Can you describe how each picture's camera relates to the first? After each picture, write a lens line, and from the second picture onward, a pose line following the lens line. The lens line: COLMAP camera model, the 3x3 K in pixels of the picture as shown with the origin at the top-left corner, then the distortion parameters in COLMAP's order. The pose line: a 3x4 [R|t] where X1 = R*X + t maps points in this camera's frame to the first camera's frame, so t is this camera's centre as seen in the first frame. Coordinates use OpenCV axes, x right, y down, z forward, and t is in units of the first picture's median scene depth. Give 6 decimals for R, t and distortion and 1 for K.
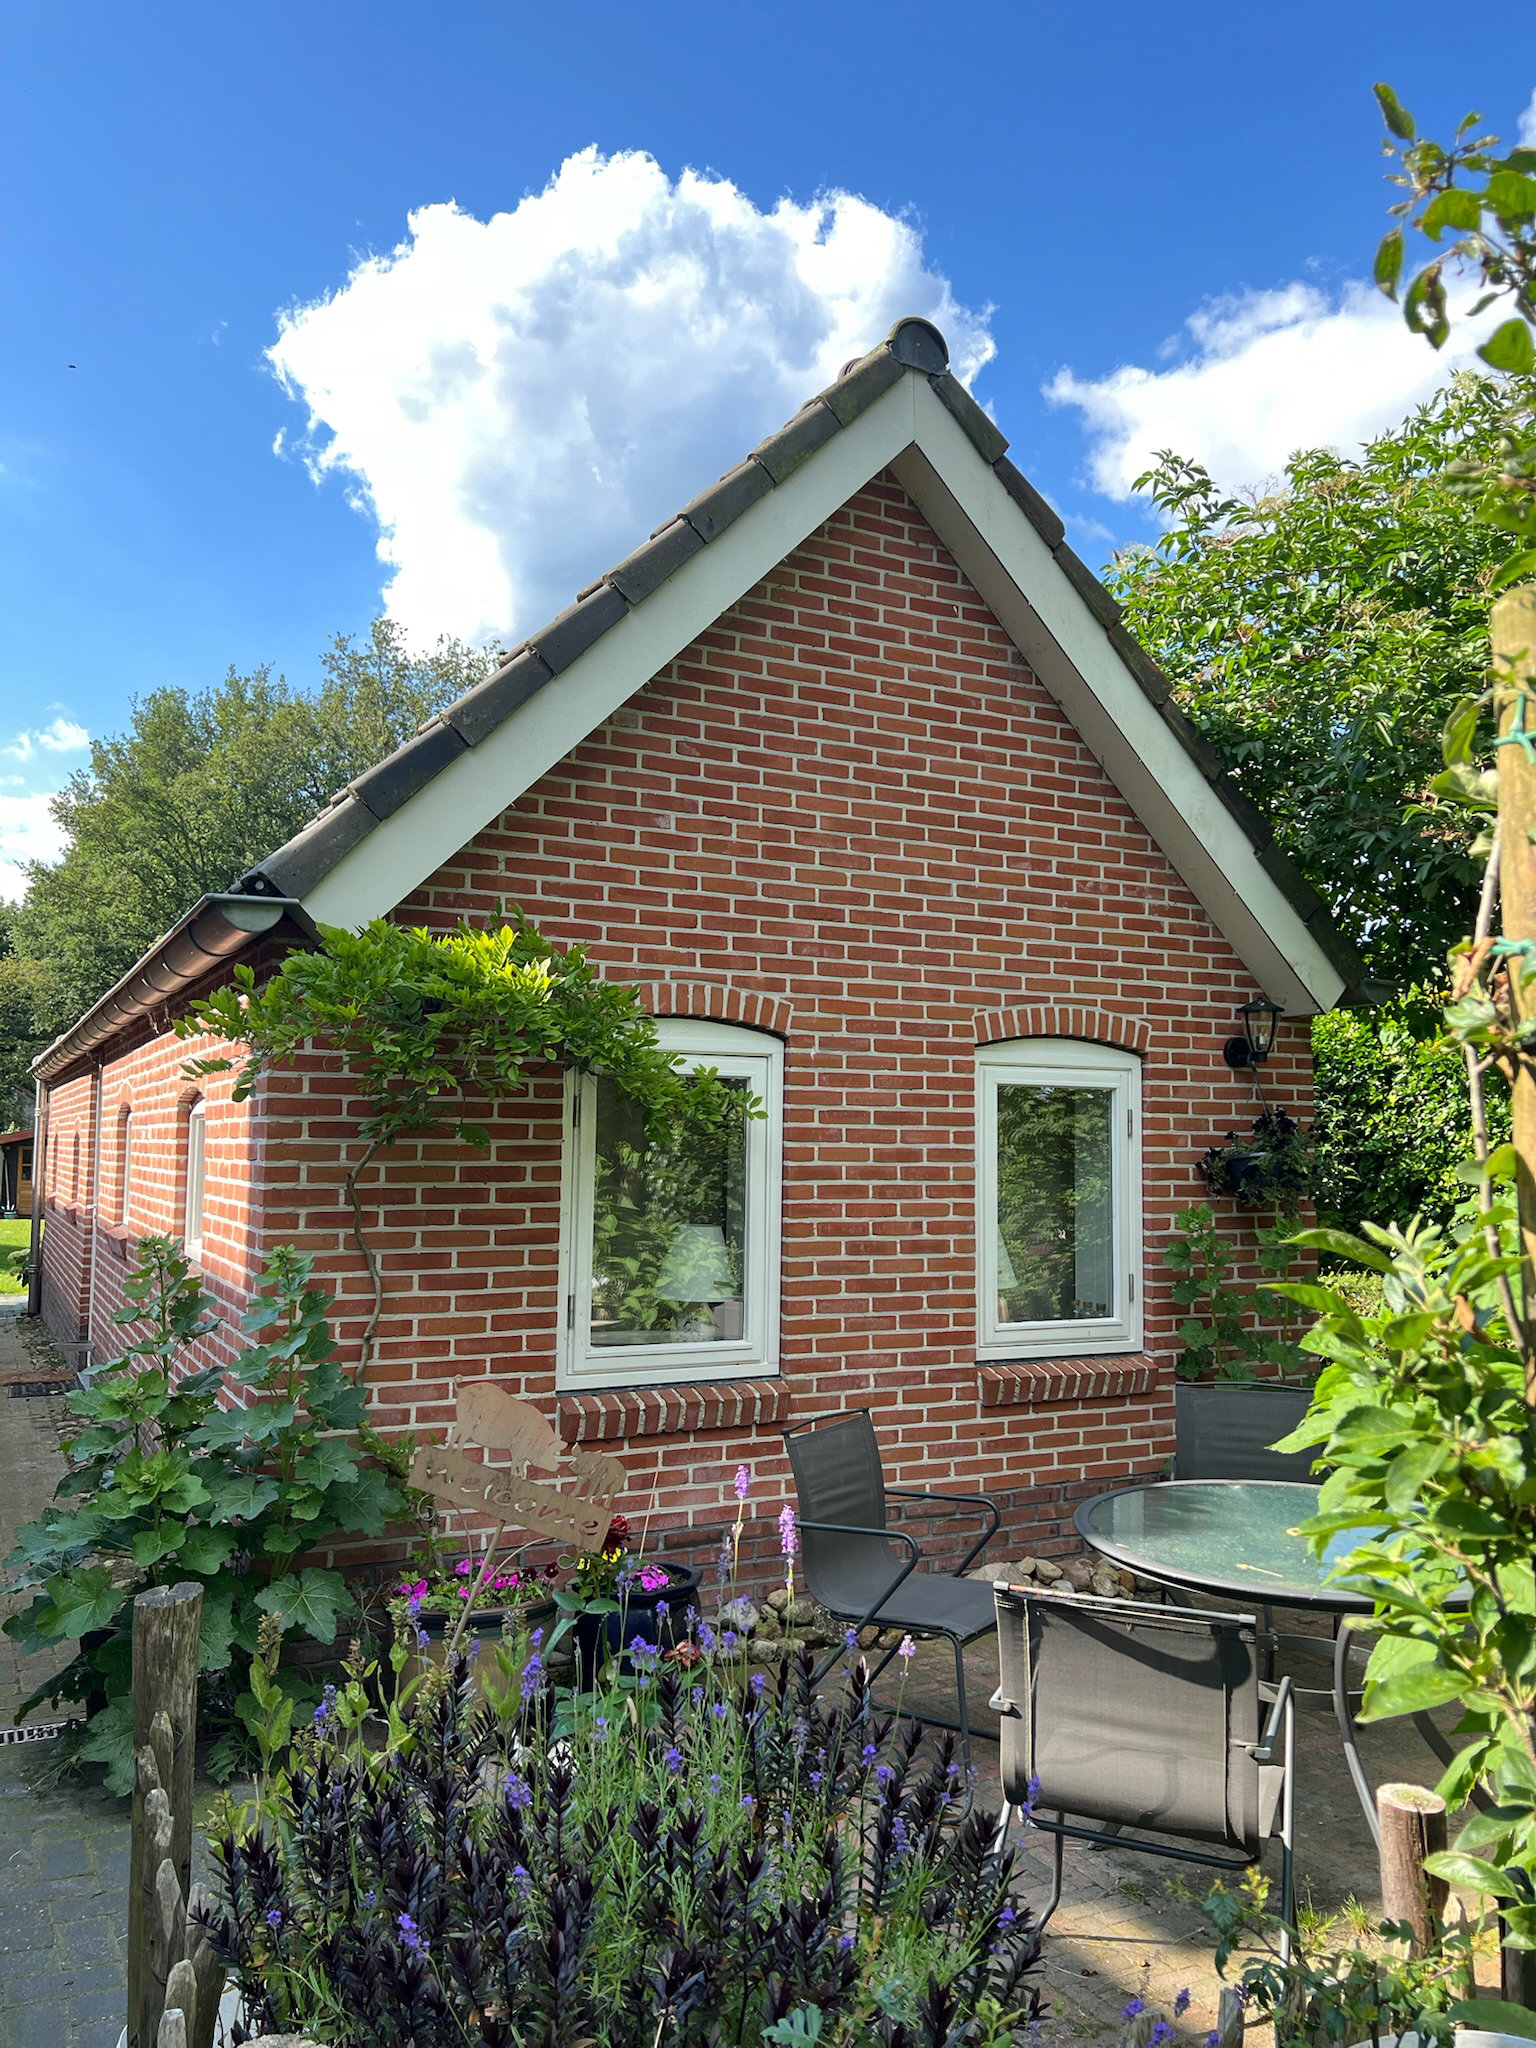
lens RADIAL K [[1514.3, 0, 778.2], [0, 1514.3, 1047.8], [0, 0, 1]] dist [0.180323, -0.453627]
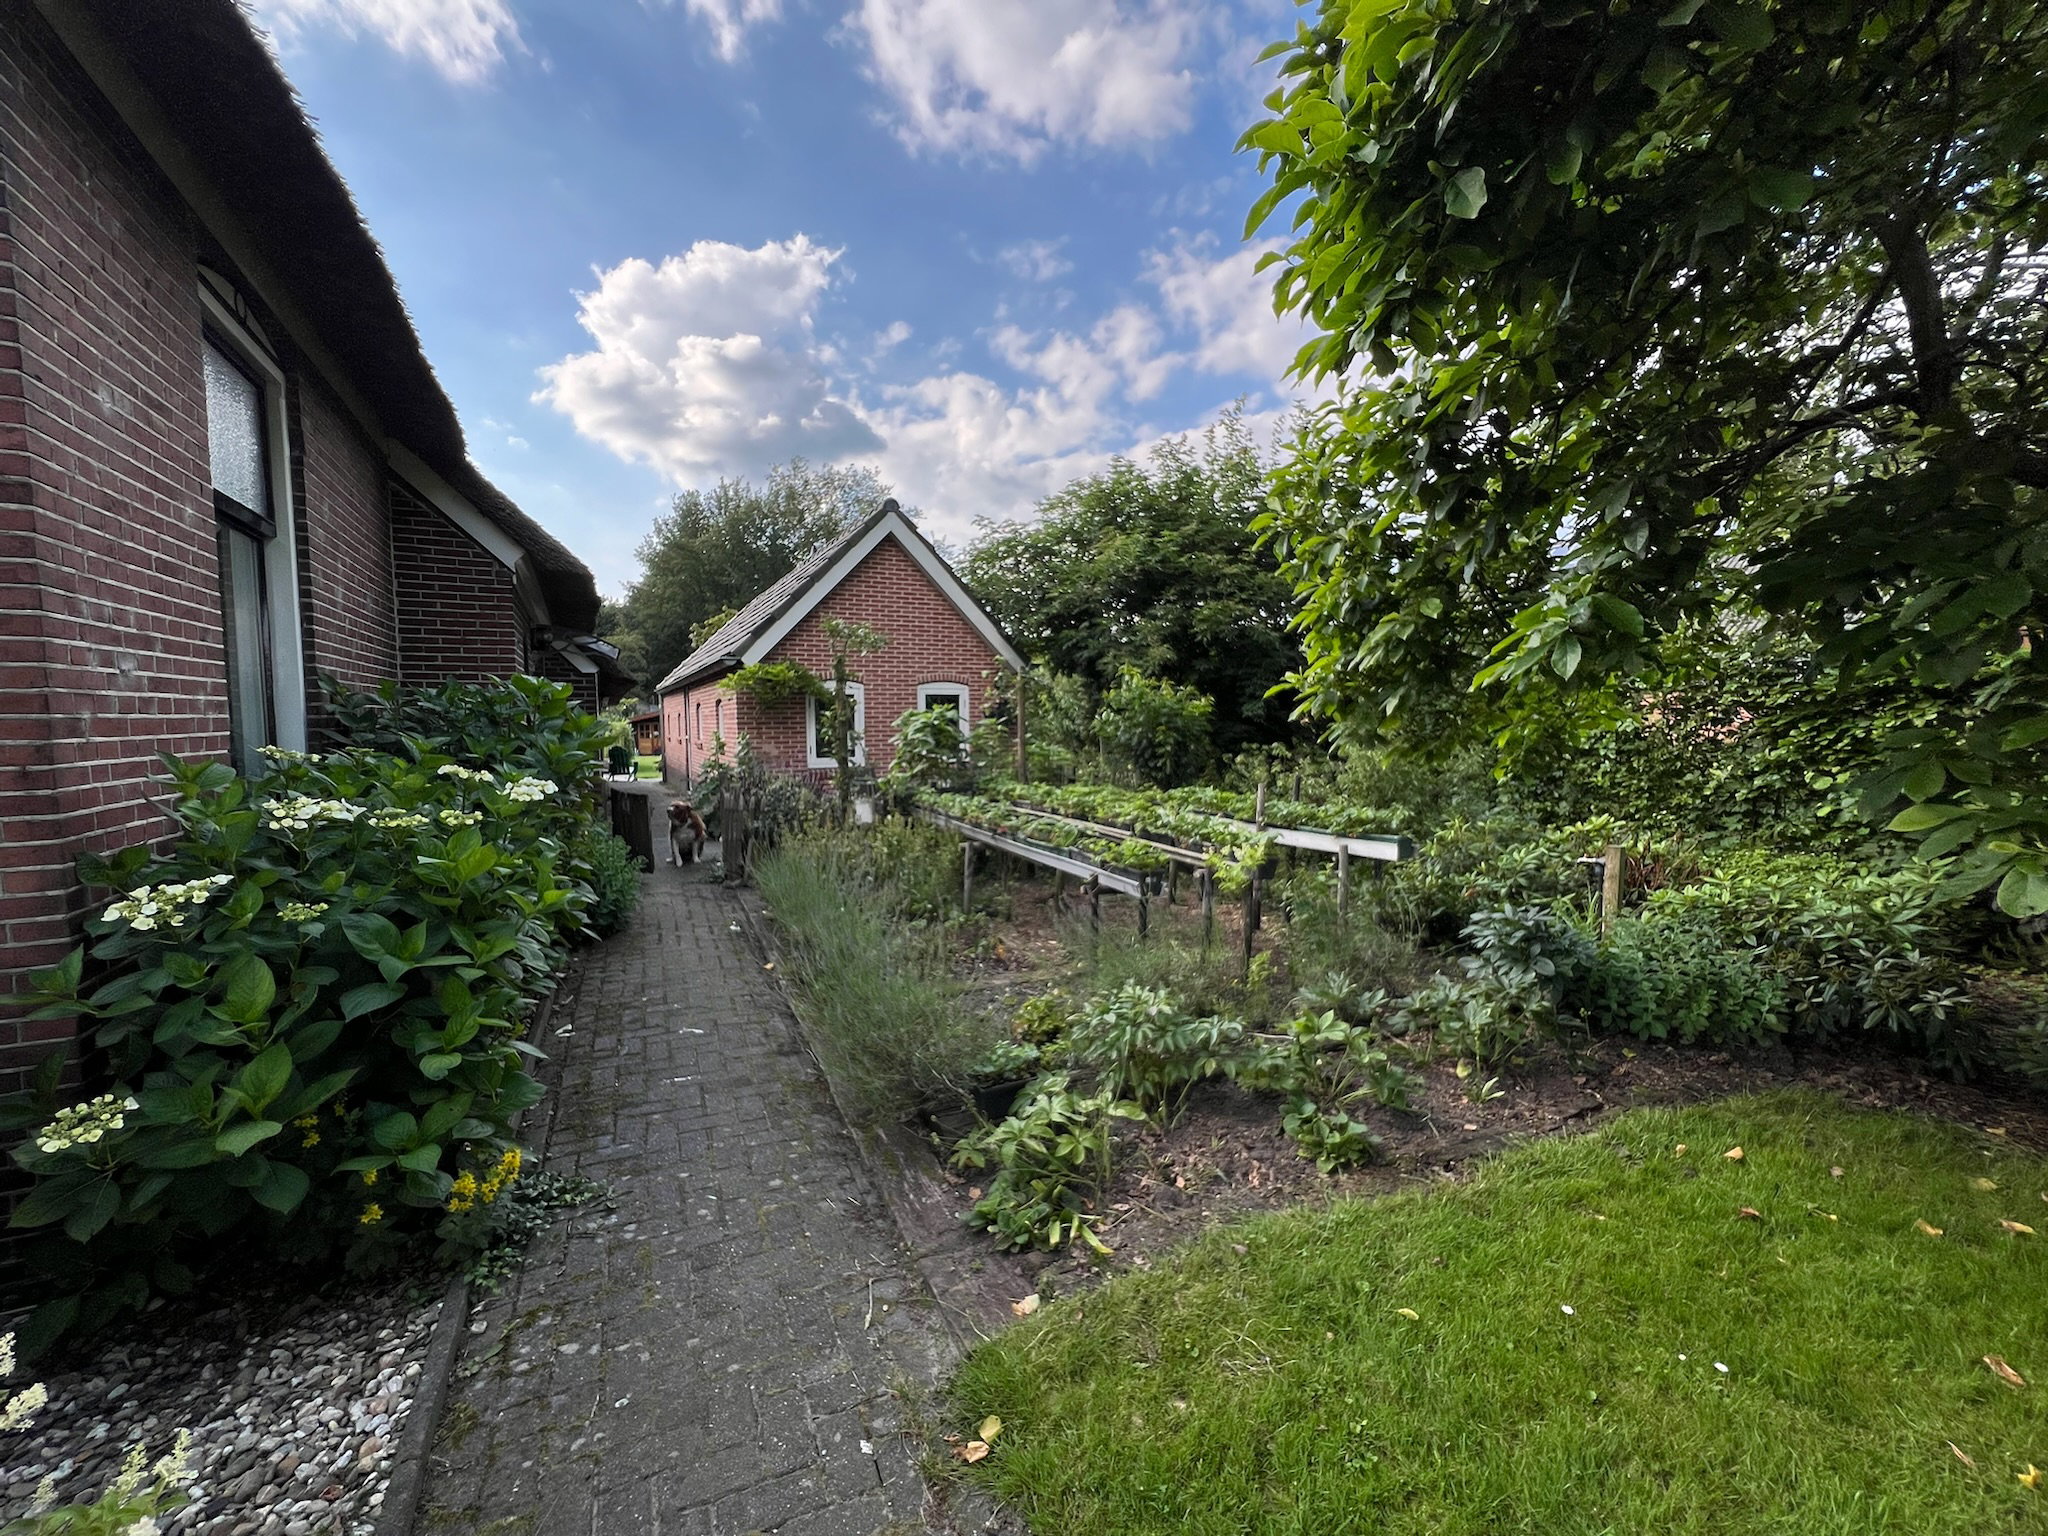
lens RADIAL K [[833.9, 0, 1019.6], [0, 833.9, 781.4], [0, 0, 1]] dist [-0.001386, -0.000190]
pose [[0.999698, -0.017531, -0.017197, 0.450106], [0.019743, 0.990194, 0.138294, -0.048225], [0.014604, -0.138592, 0.990242, -1.209700]]
